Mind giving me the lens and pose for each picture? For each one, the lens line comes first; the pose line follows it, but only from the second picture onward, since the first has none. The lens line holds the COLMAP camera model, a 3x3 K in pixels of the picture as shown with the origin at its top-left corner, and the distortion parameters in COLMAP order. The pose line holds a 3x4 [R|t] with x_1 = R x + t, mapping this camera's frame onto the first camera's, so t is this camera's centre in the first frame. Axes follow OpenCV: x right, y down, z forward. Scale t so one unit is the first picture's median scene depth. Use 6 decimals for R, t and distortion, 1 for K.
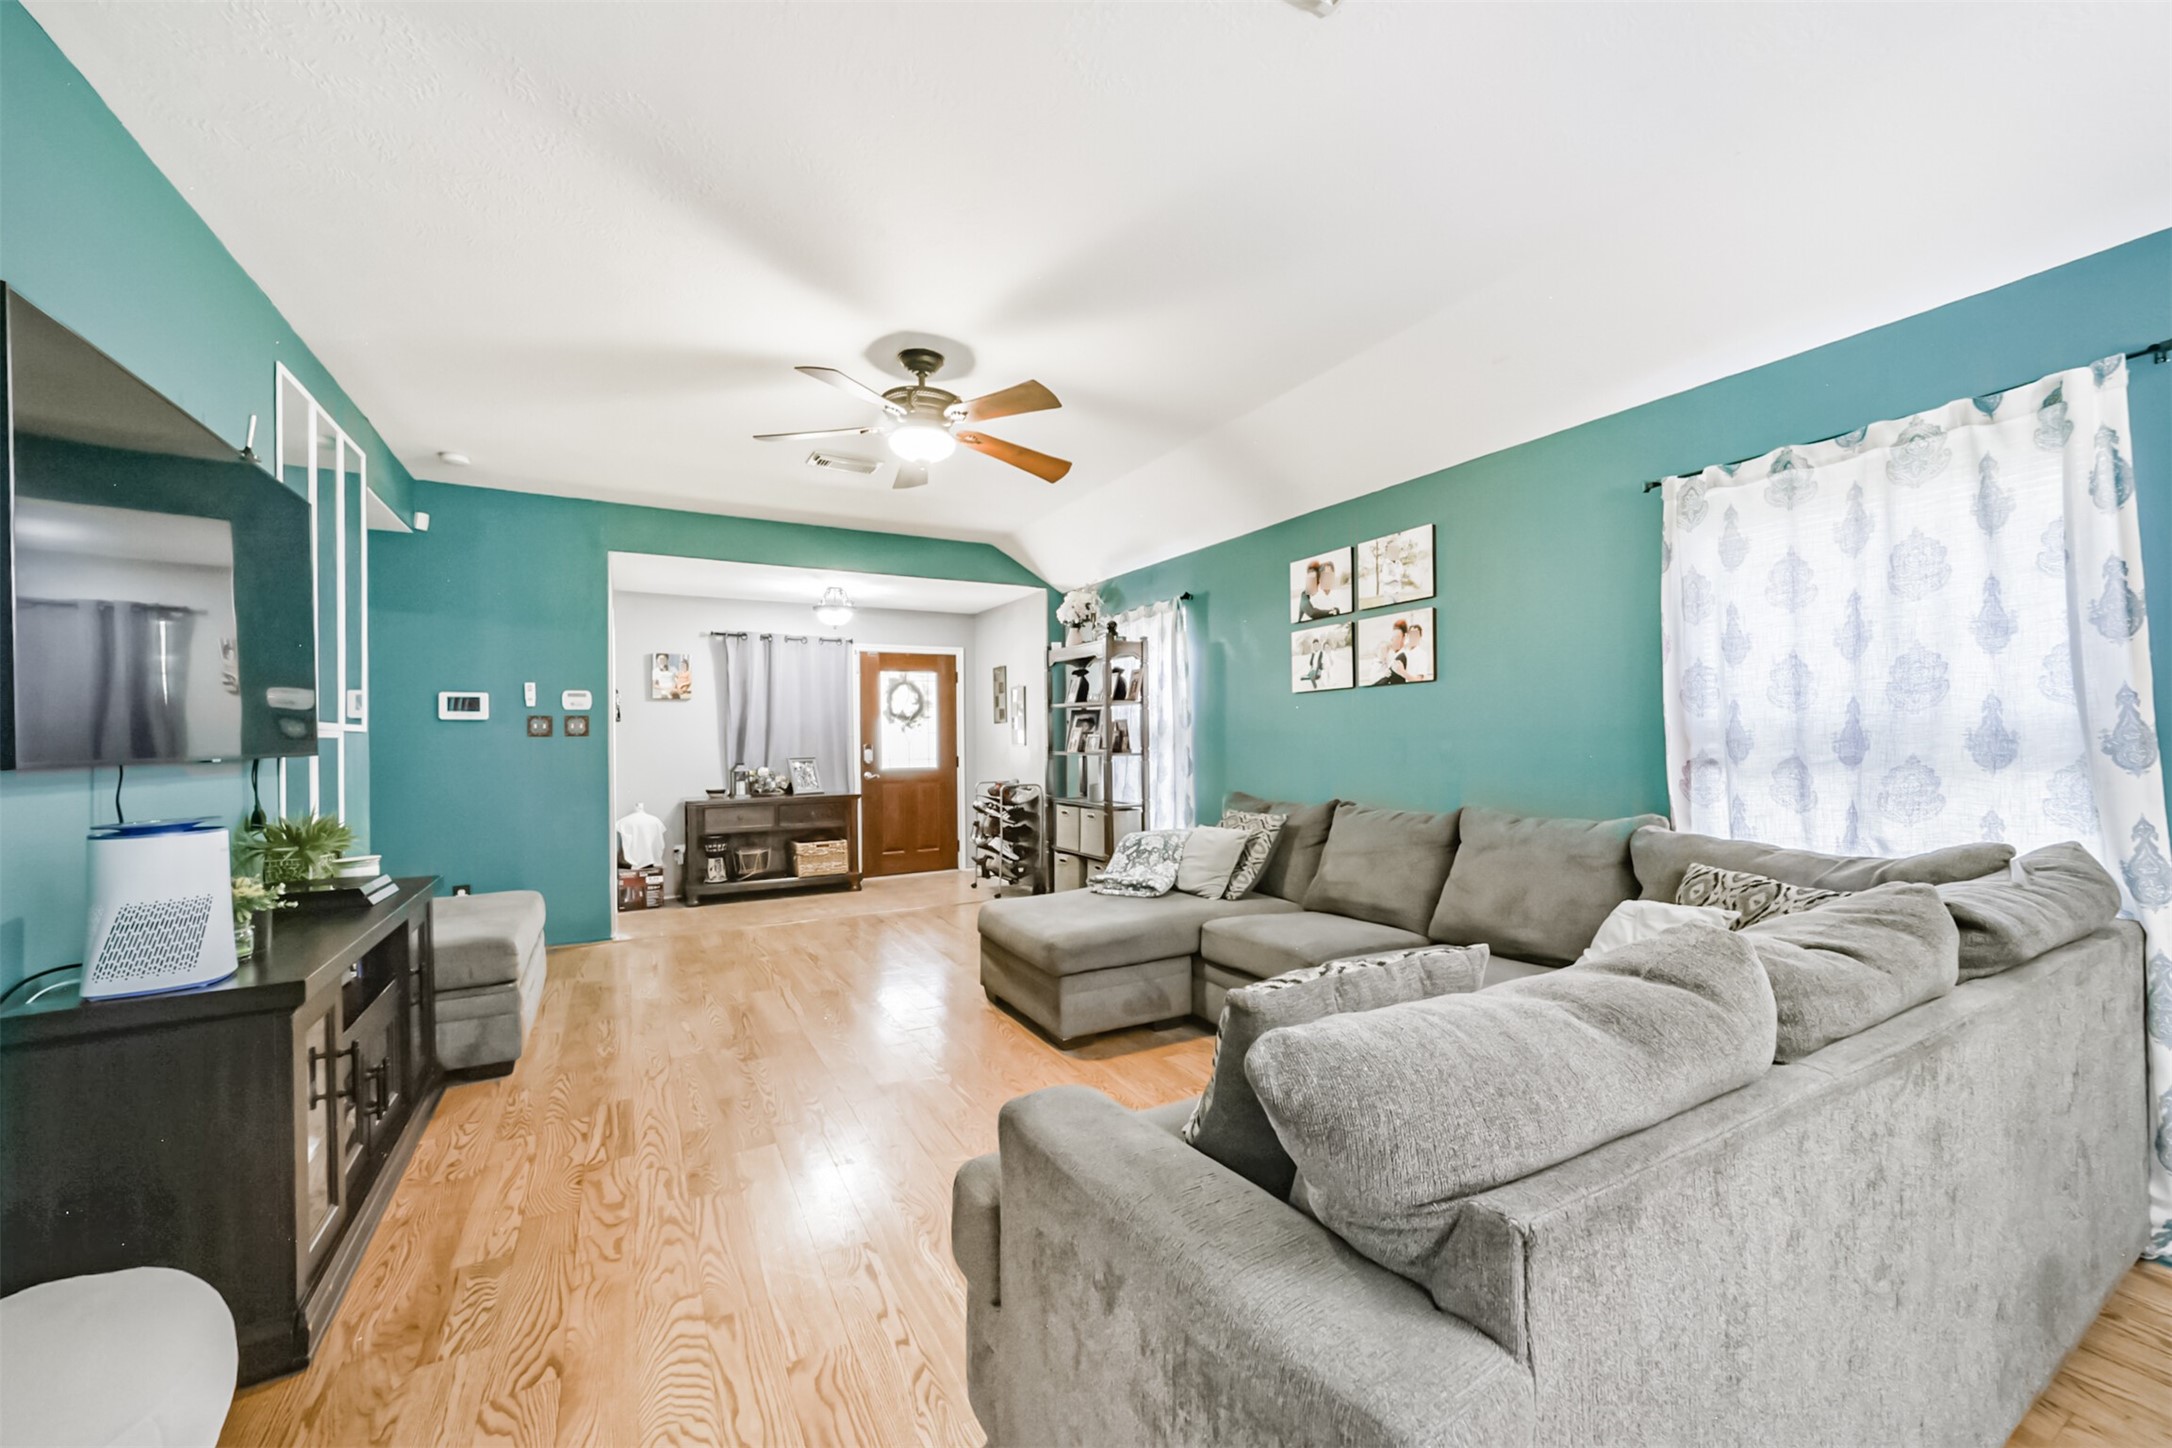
lens RADIAL K [[832.9, 0, 1092.3], [0, 832.9, 741.2], [0, 0, 1]] dist [-0.006315, 0.000420]
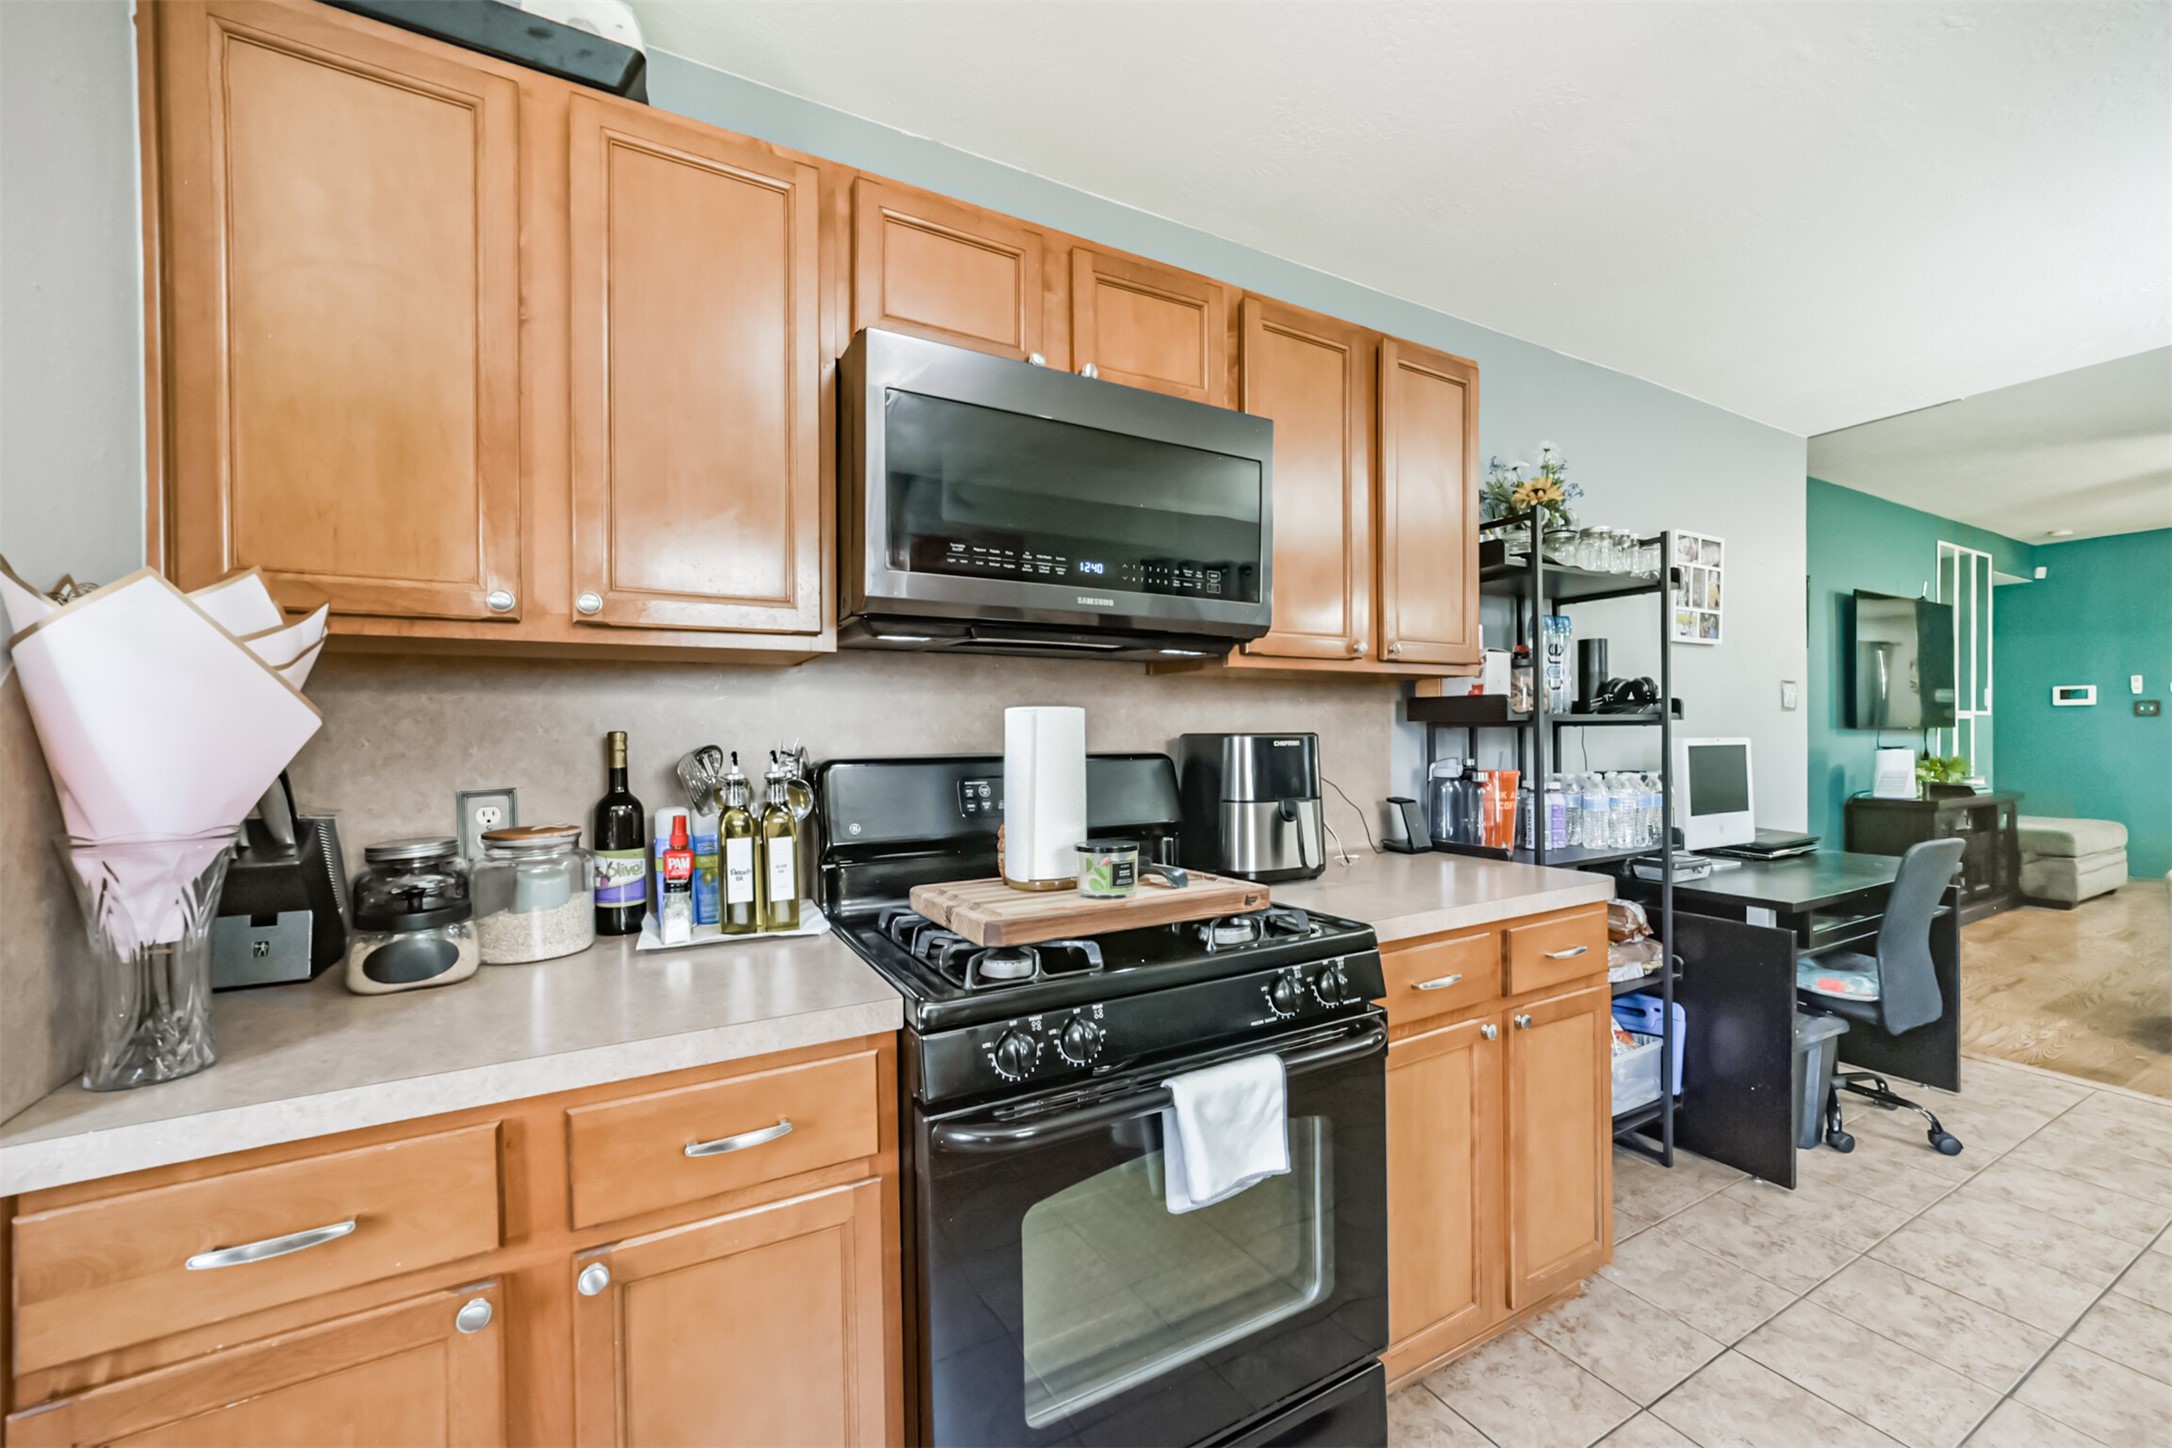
lens RADIAL K [[845.2, 0, 1096.7], [0, 845.2, 737.7], [0, 0, 1]] dist [-0.021519, 0.009580]
pose [[-0.007344, 0.012727, -0.999892, 0.781869], [0.003698, 0.999913, 0.012701, 0.006633], [0.999966, -0.003604, -0.007391, -0.757507]]
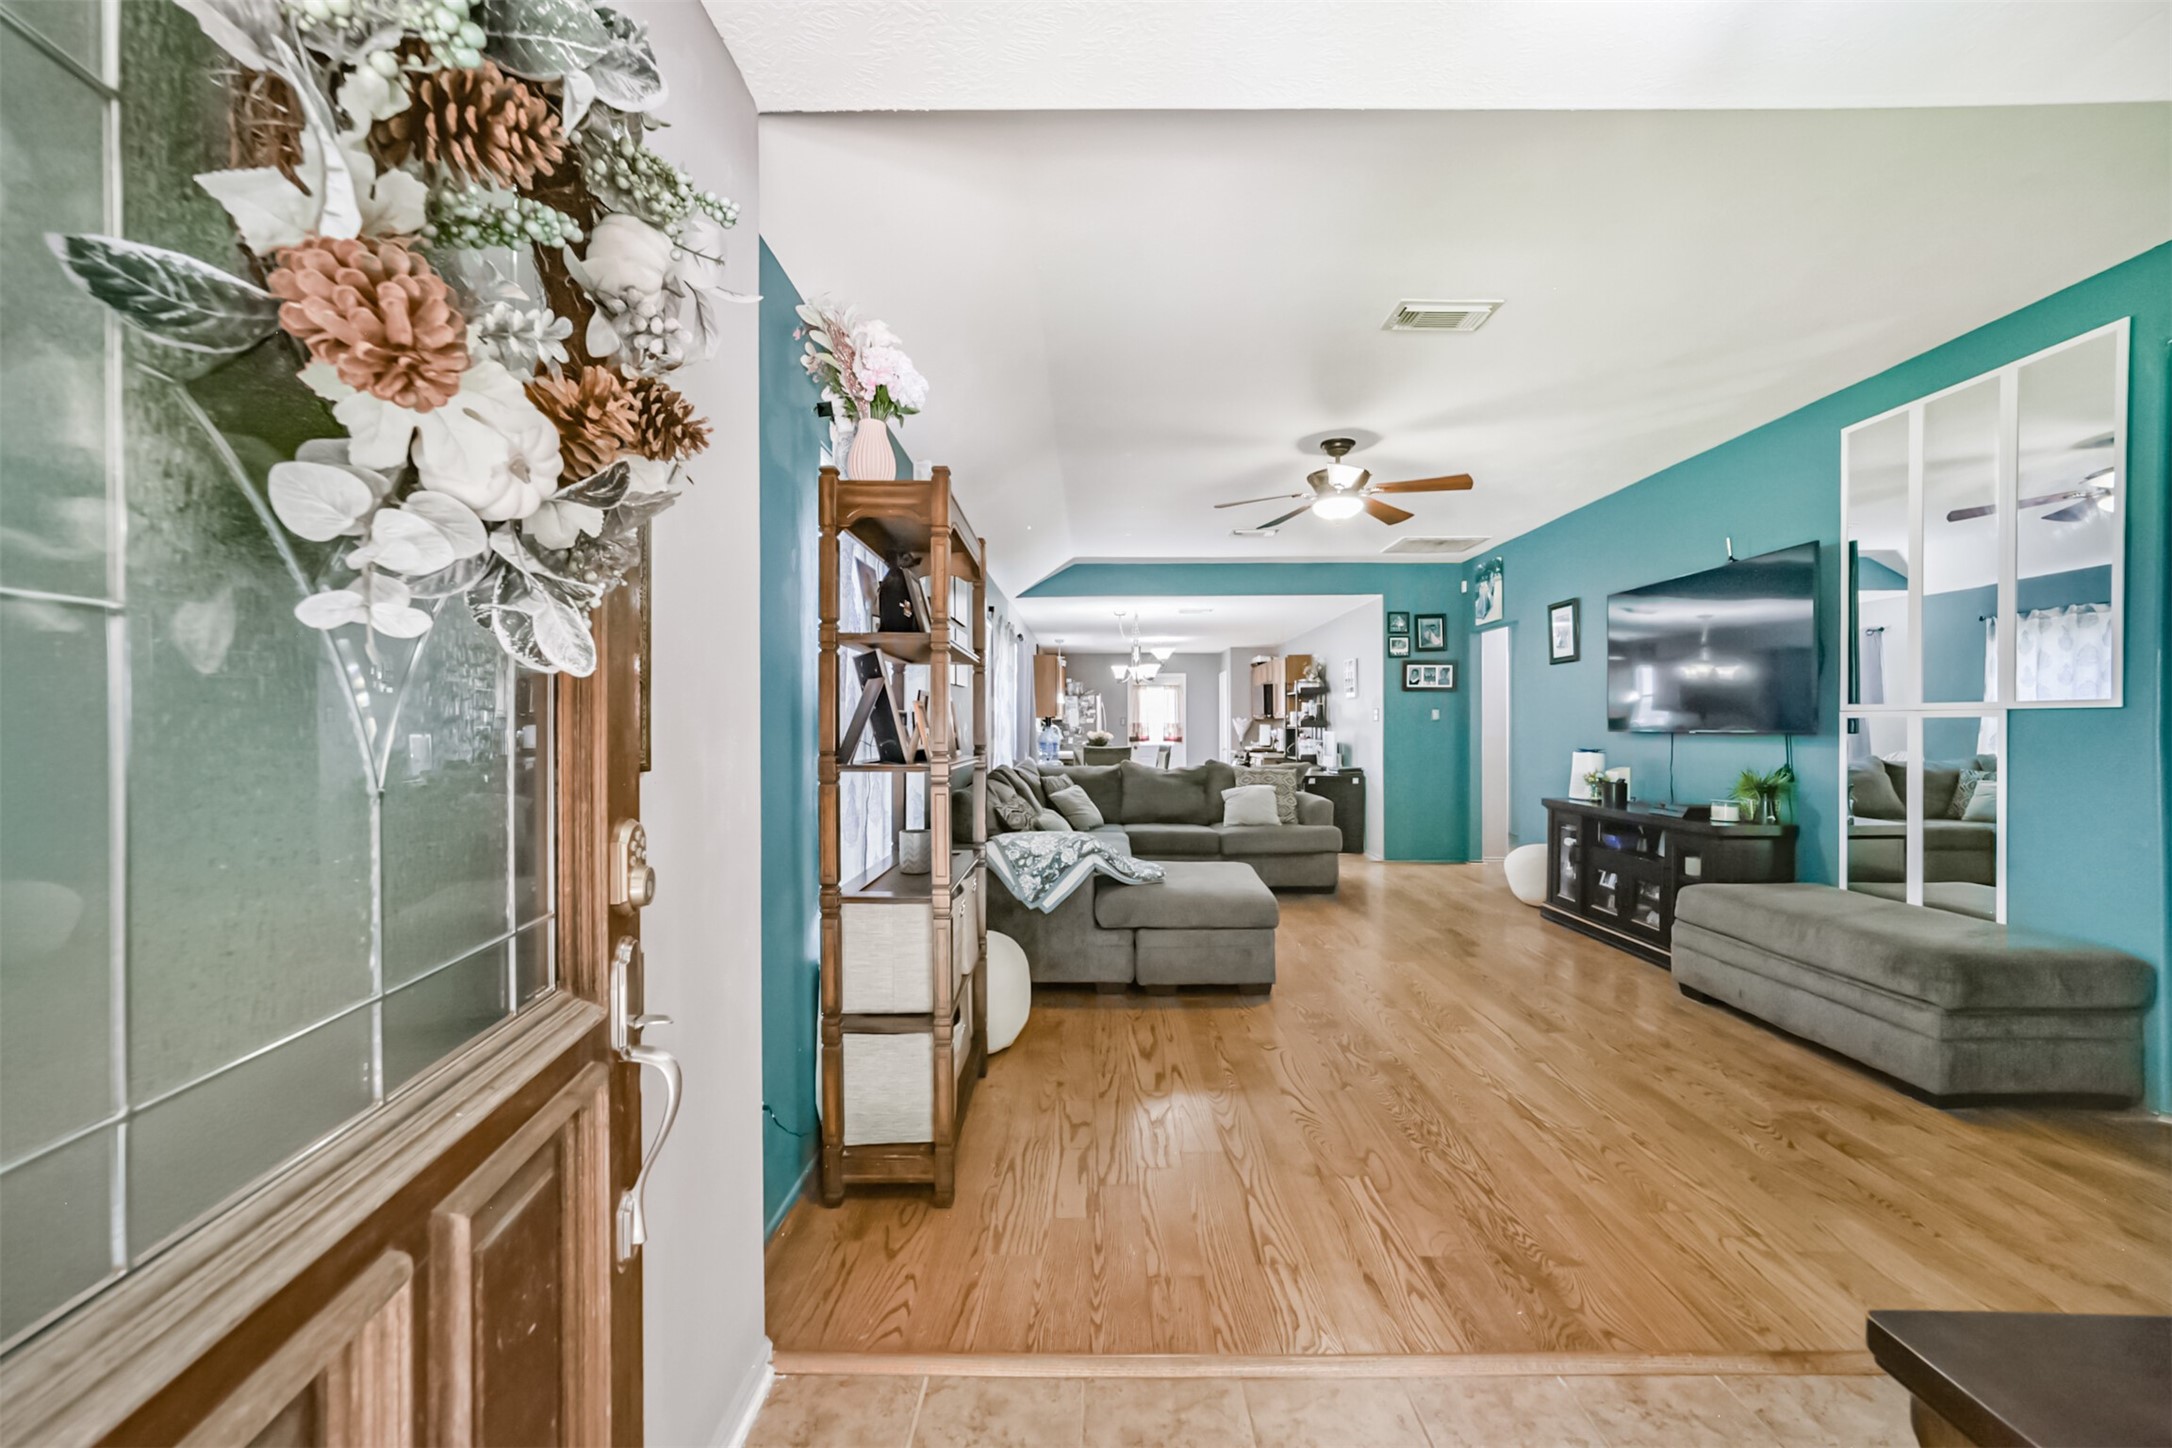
lens RADIAL K [[848.2, 0, 1086.0], [0, 848.2, 724.0], [0, 0, 1]] dist [-0.017722, 0.000263]
pose [[-0.865958, 0.010801, 0.500000, -0.409421], [0.011529, 0.999932, -0.001634, -0.006095], [-0.499984, 0.004350, -0.866024, 1.837178]]
